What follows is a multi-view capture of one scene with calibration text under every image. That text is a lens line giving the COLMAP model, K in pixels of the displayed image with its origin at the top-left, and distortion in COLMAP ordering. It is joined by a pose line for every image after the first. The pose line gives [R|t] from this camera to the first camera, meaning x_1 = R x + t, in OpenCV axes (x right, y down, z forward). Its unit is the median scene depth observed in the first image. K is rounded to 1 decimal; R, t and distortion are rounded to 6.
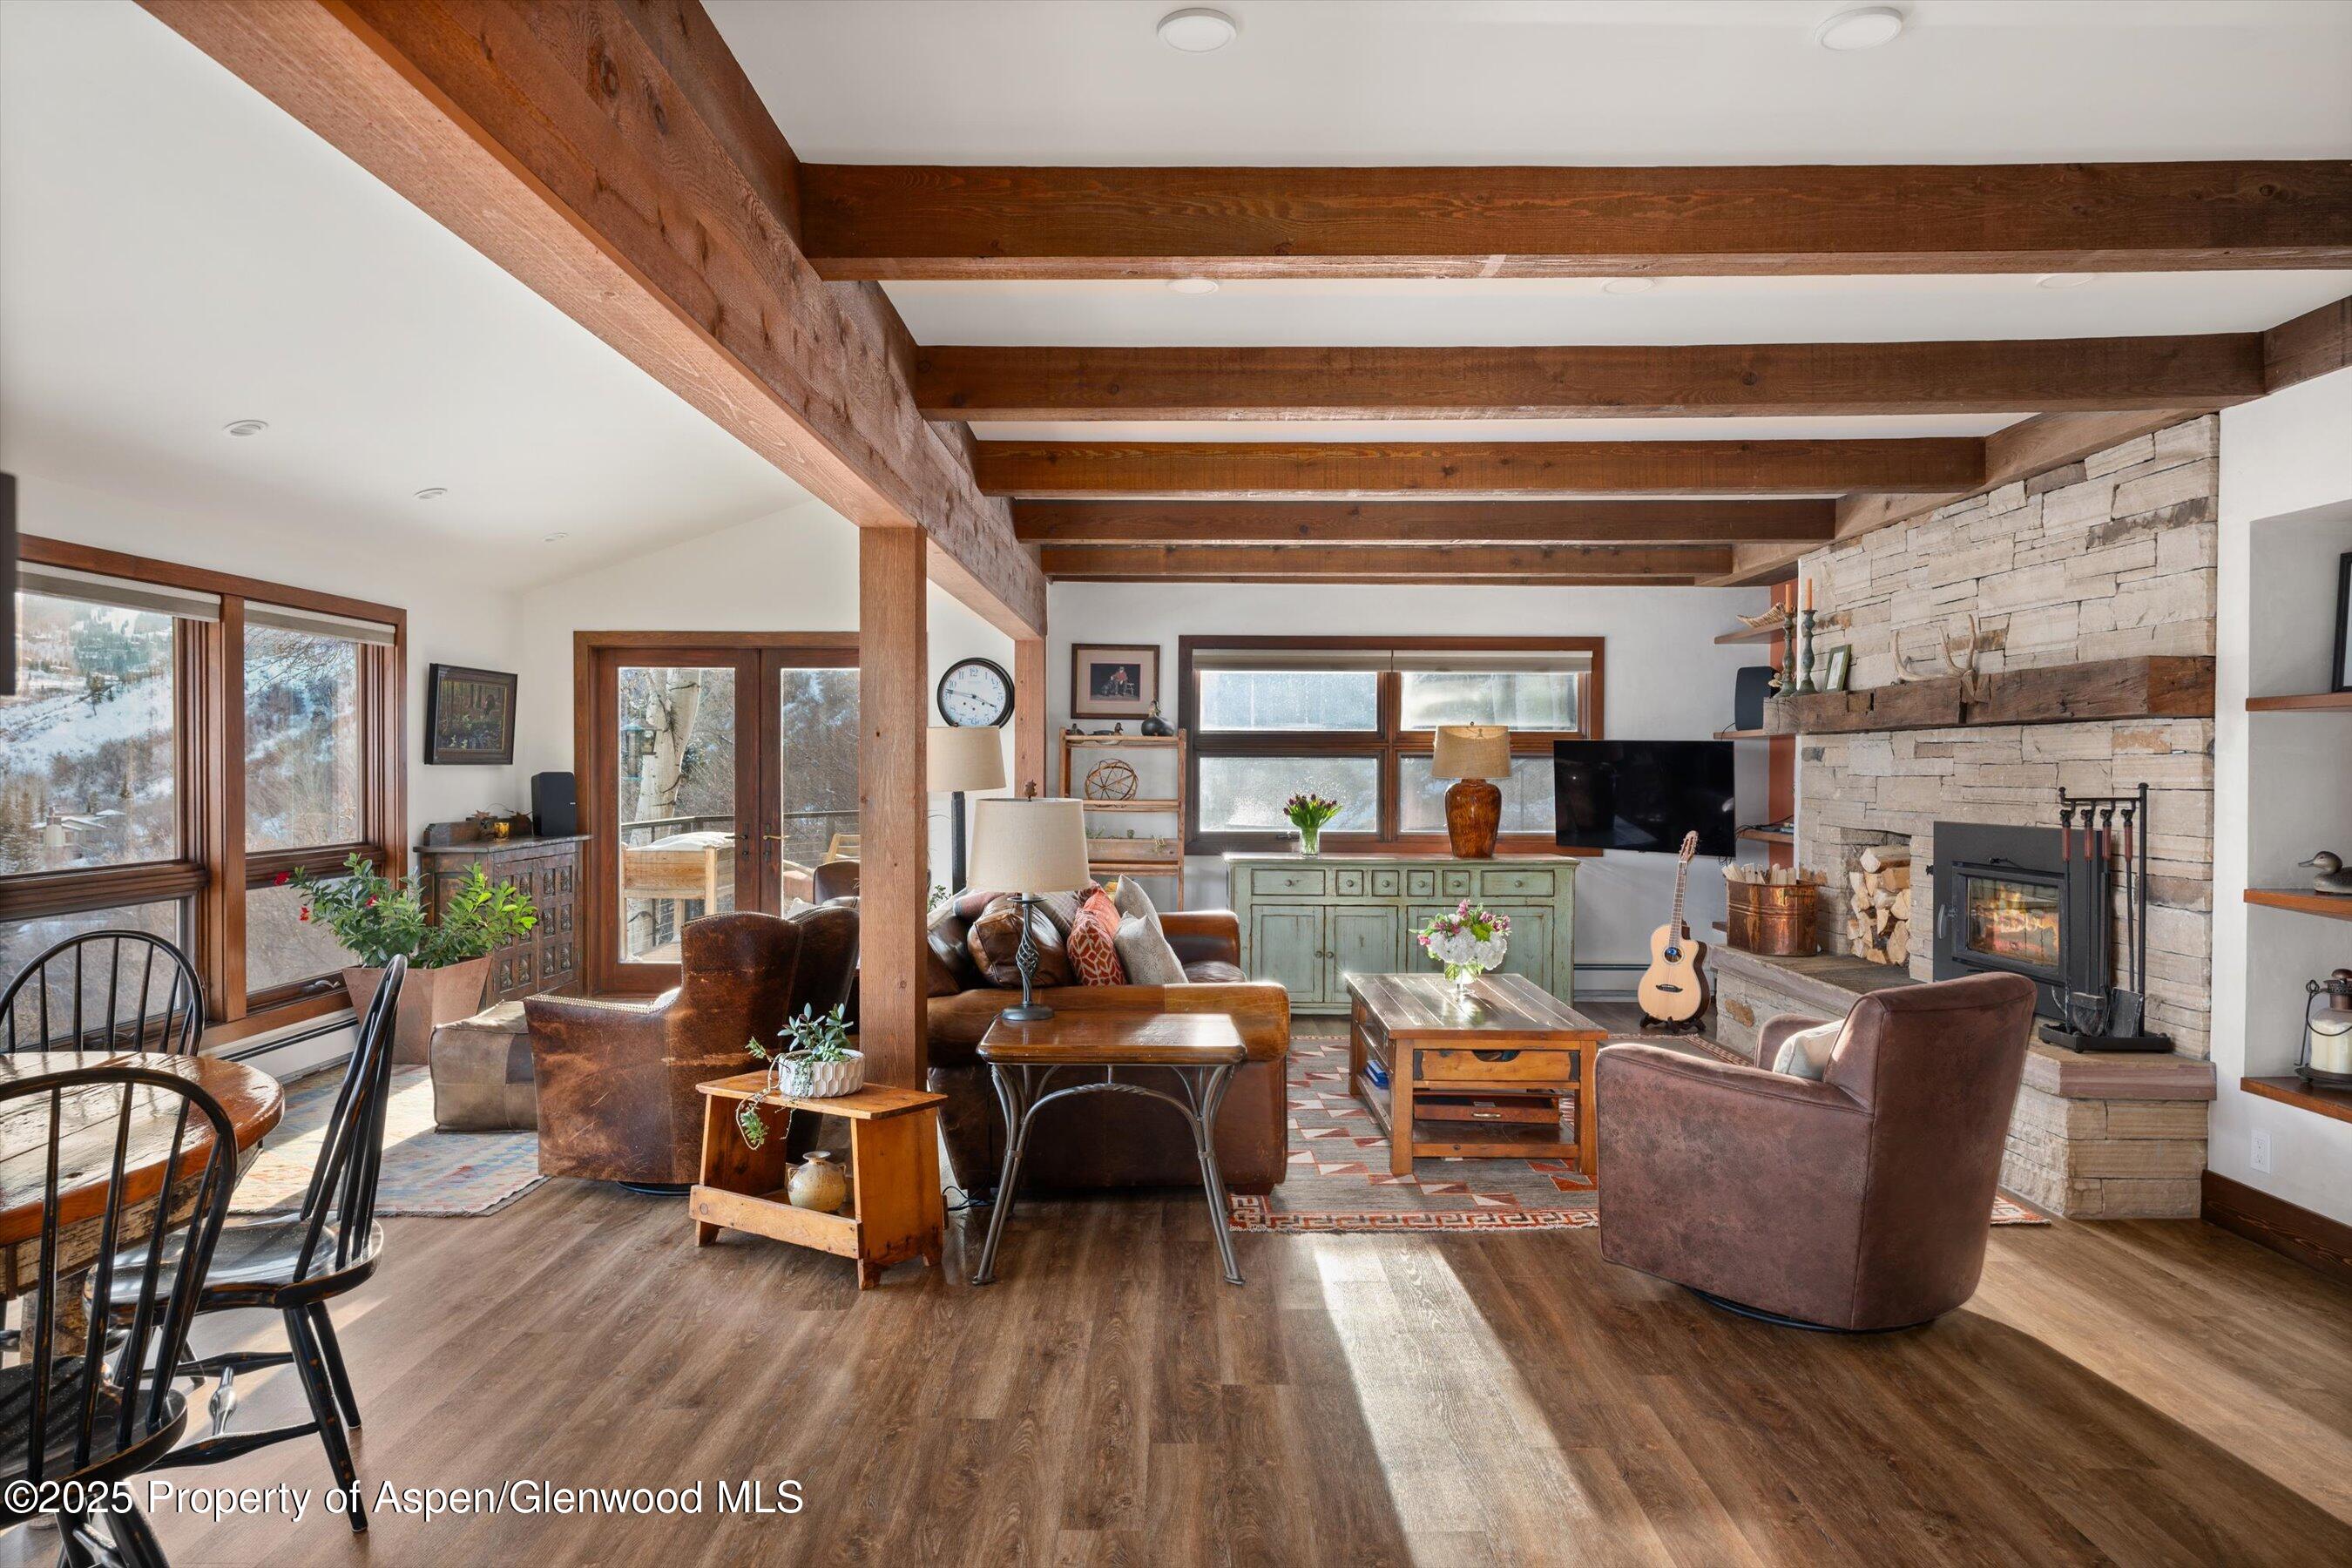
lens RADIAL K [[1435.9, 0, 1176.2], [0, 1435.9, 783.4], [0, 0, 1]] dist [0.007867, 0.001852]
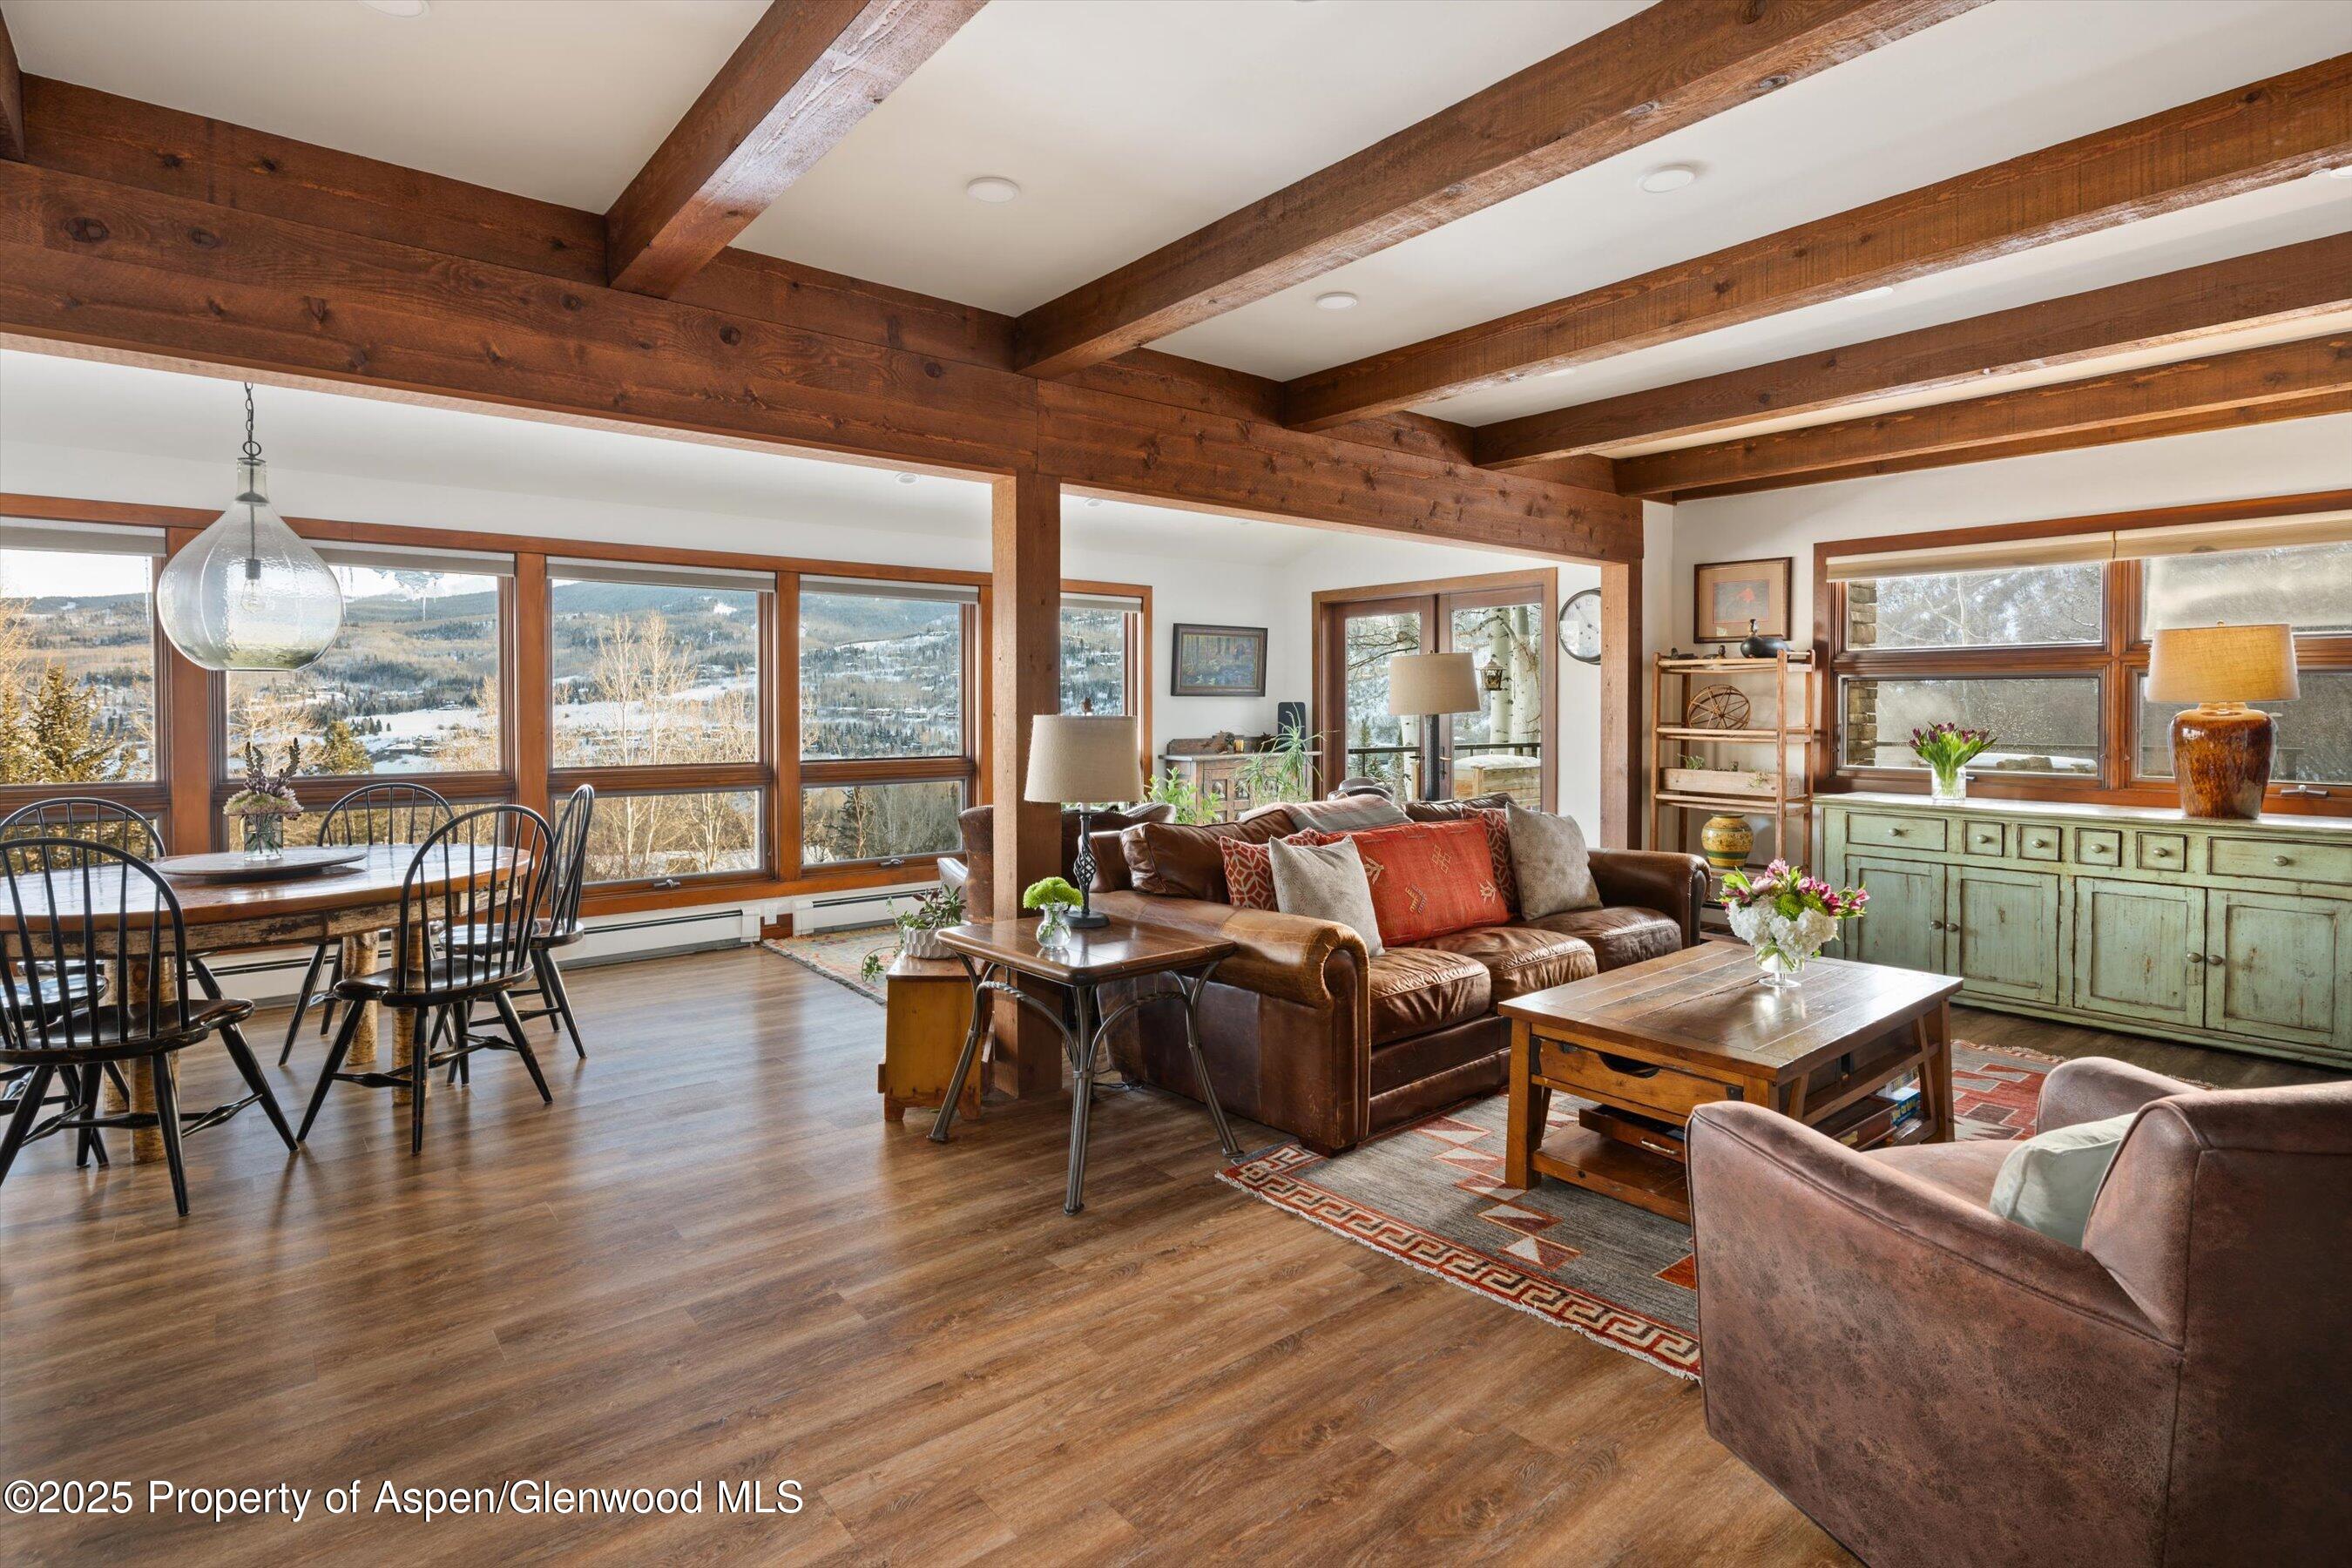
lens RADIAL K [[1161.8, 0, 1184.9], [0, 1161.8, 719.7], [0, 0, 1]] dist [-0.006478, 0.002570]
pose [[0.639325, 0.005247, -0.768919, 0.403918], [-0.006205, 0.999979, 0.001665, 0.008669], [0.768912, 0.003707, 0.639344, 0.334037]]
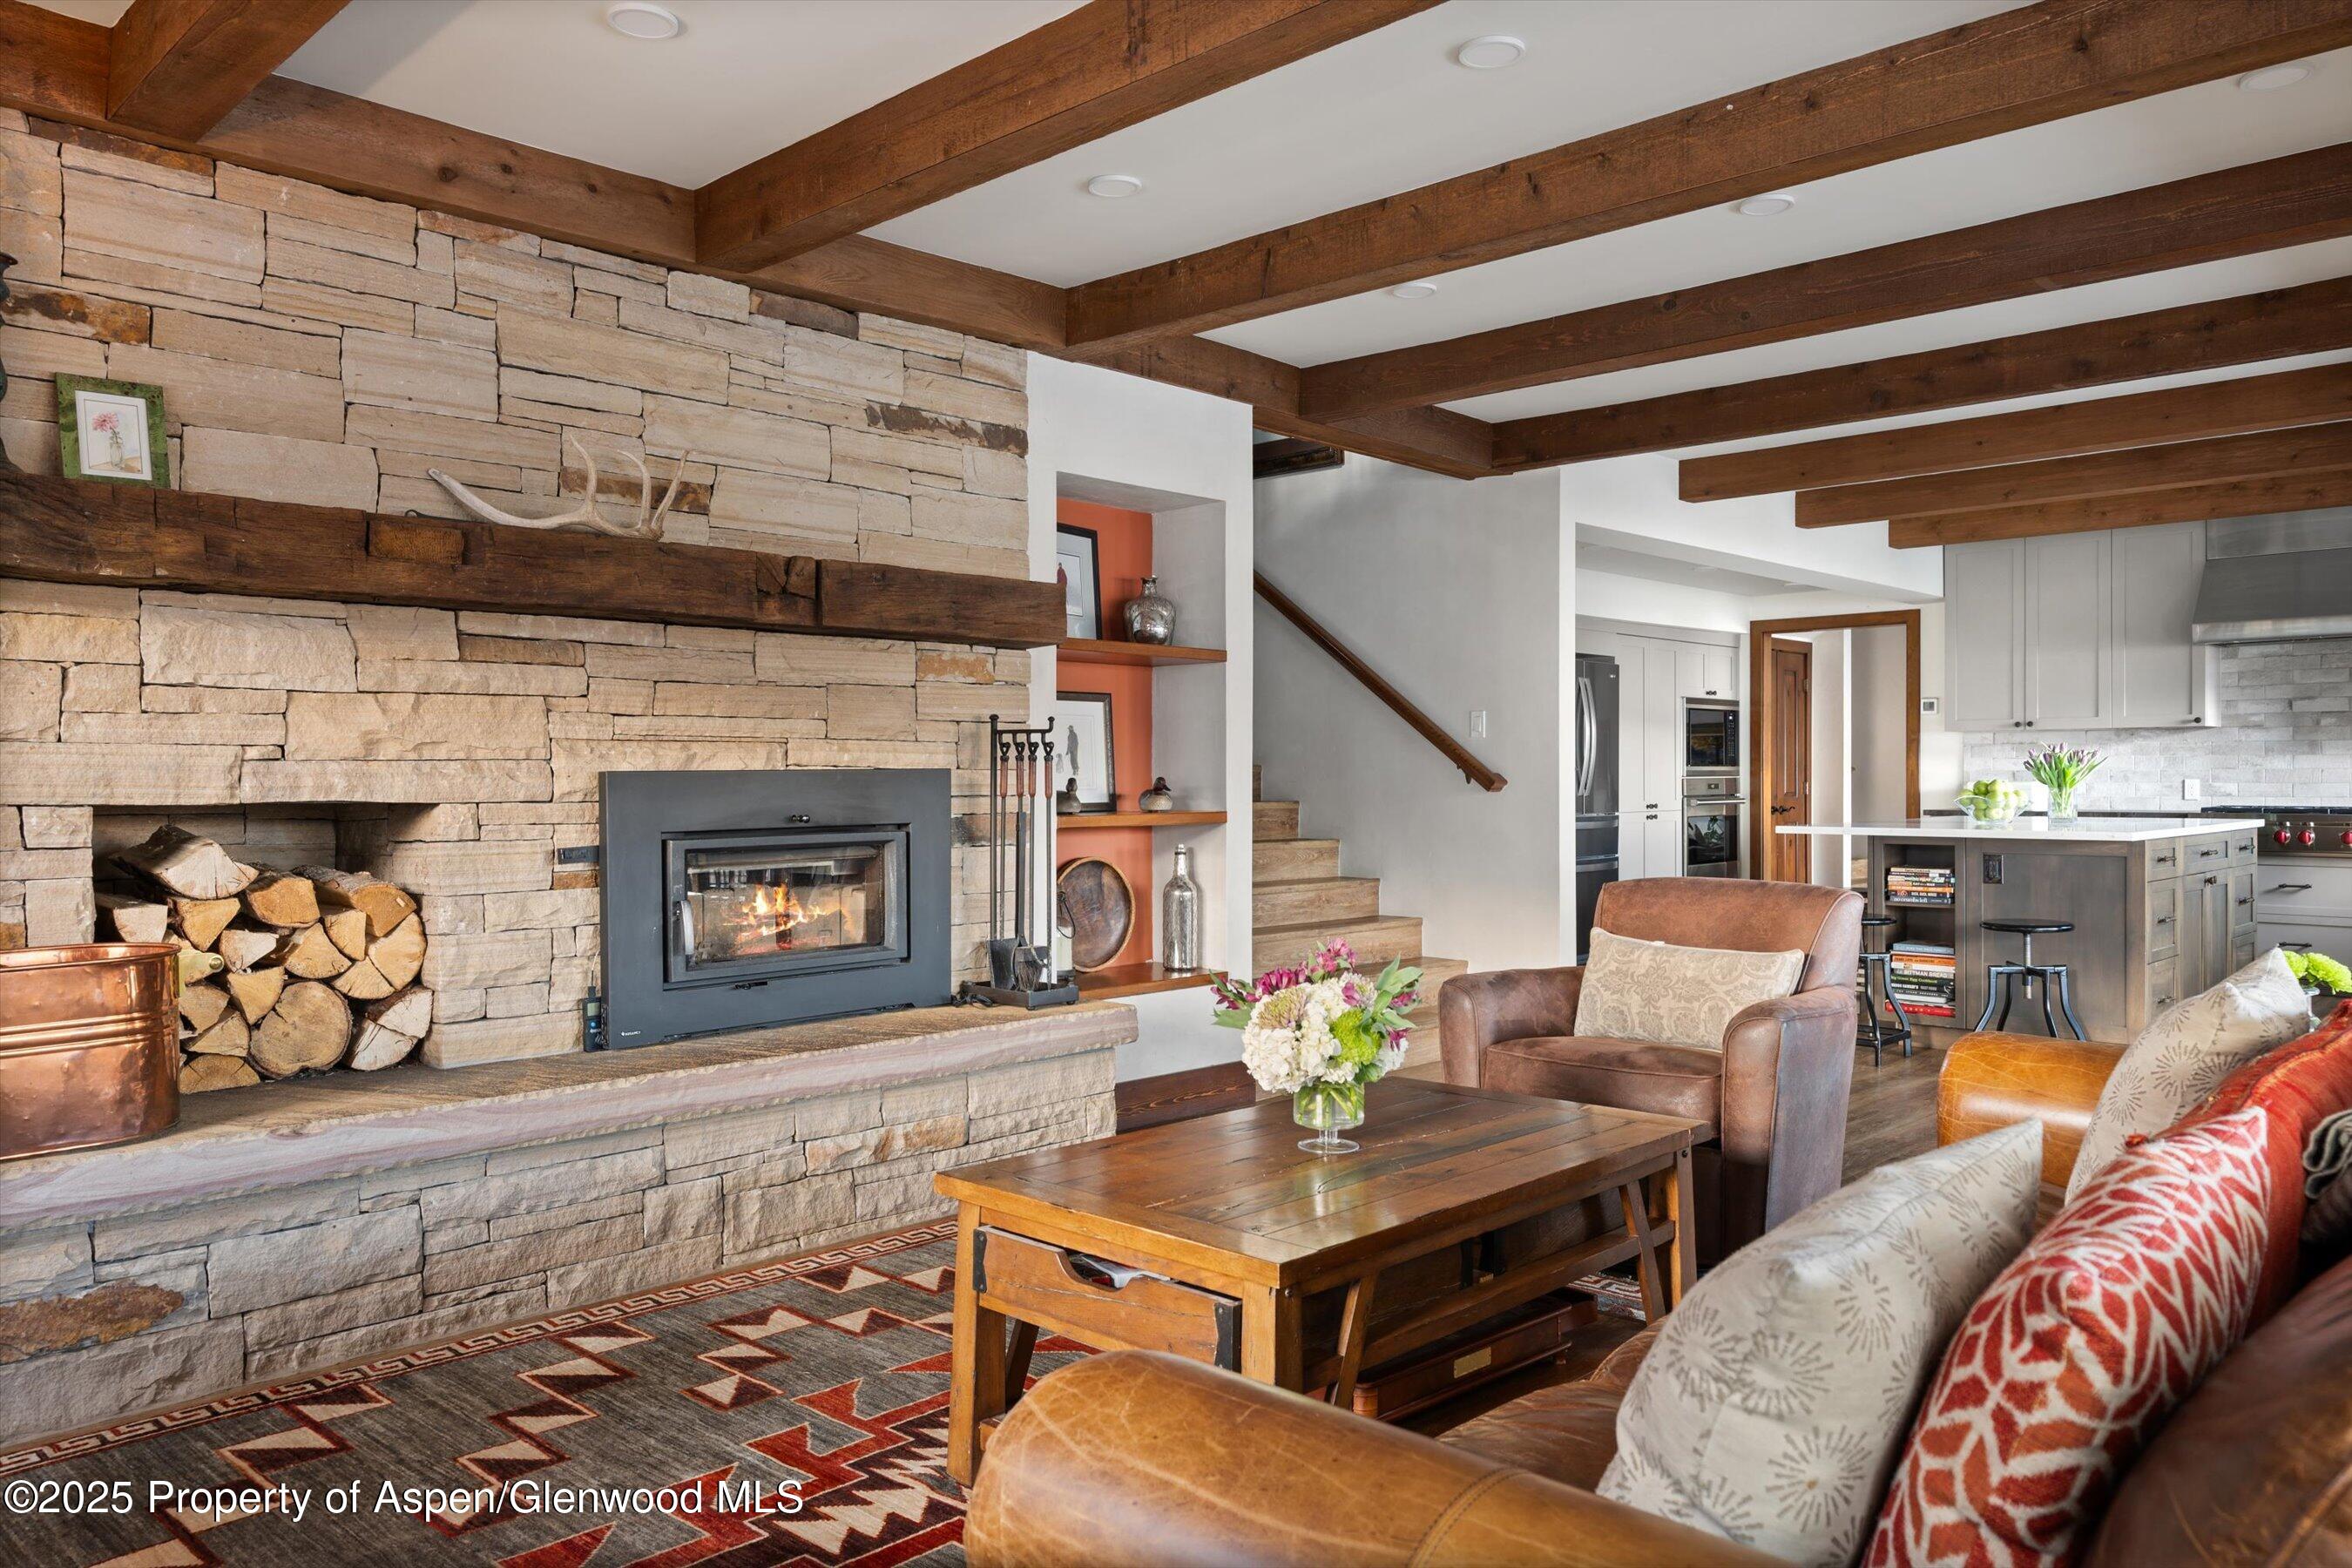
lens RADIAL K [[1700.1, 0, 1168.5], [0, 1700.1, 779.8], [0, 0, 1]] dist [-0.000457, 0.008004]
pose [[-0.720299, -0.000893, 0.693664, -0.120486], [0.009860, 0.999885, 0.011526, 0.021427], [-0.693594, 0.015142, -0.720207, 1.215578]]
